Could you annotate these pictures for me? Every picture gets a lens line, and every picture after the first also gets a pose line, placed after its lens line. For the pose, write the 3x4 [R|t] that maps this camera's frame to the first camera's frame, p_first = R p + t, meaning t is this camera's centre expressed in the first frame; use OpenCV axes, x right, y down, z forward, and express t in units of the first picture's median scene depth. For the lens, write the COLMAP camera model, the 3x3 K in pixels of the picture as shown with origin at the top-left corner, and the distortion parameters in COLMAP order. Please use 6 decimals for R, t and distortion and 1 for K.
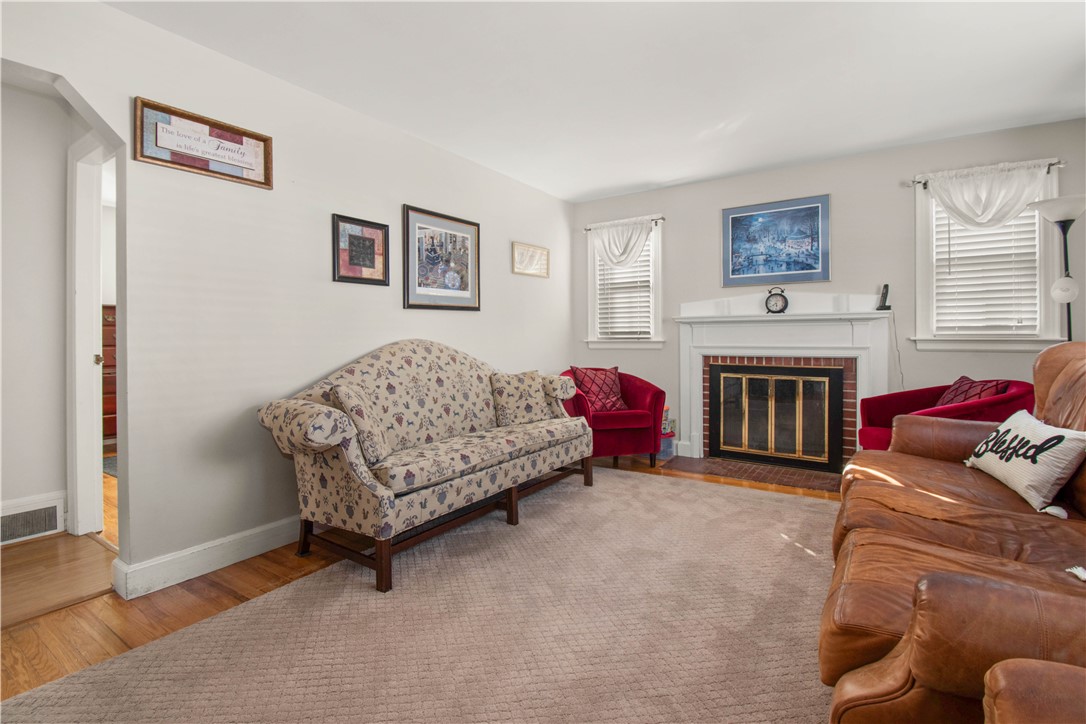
lens RADIAL K [[518.1, 0, 543.2], [0, 518.1, 345.3], [0, 0, 1]] dist [-0.002019, -0.000854]
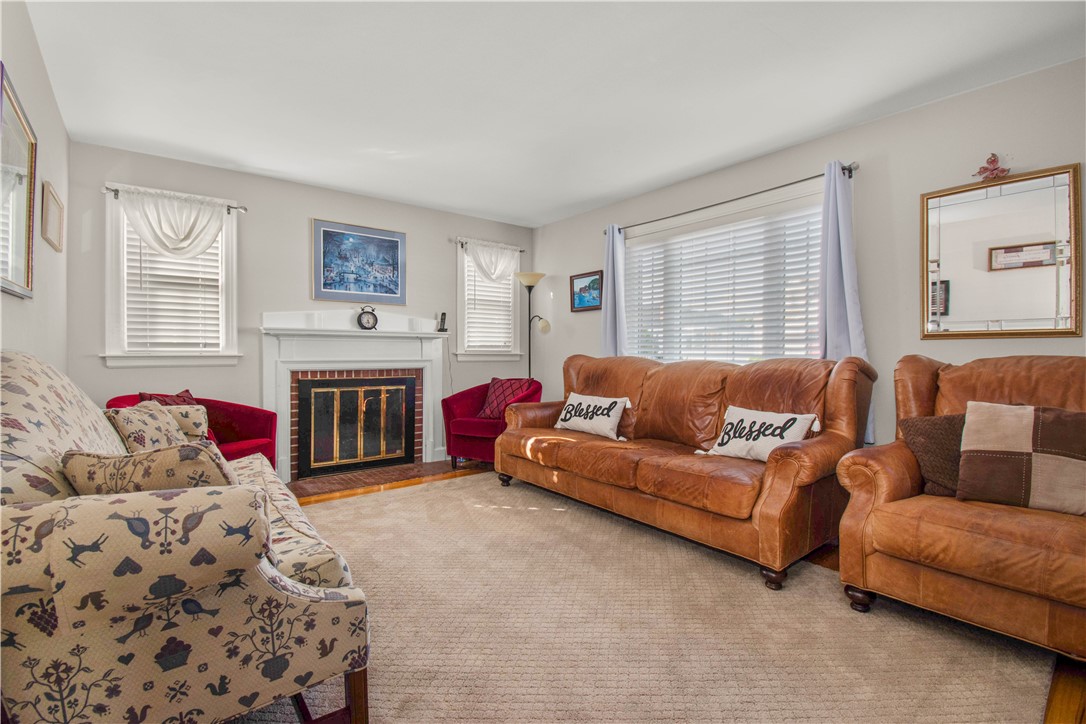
lens RADIAL K [[505.6, 0, 543.0], [0, 505.6, 362.0], [0, 0, 1]] dist [0.001962, -0.021280]
pose [[0.285833, -0.012388, 0.958199, -0.478538], [0.010820, 0.999894, 0.009700, 0.000060], [-0.958218, 0.007595, 0.285937, 0.351167]]
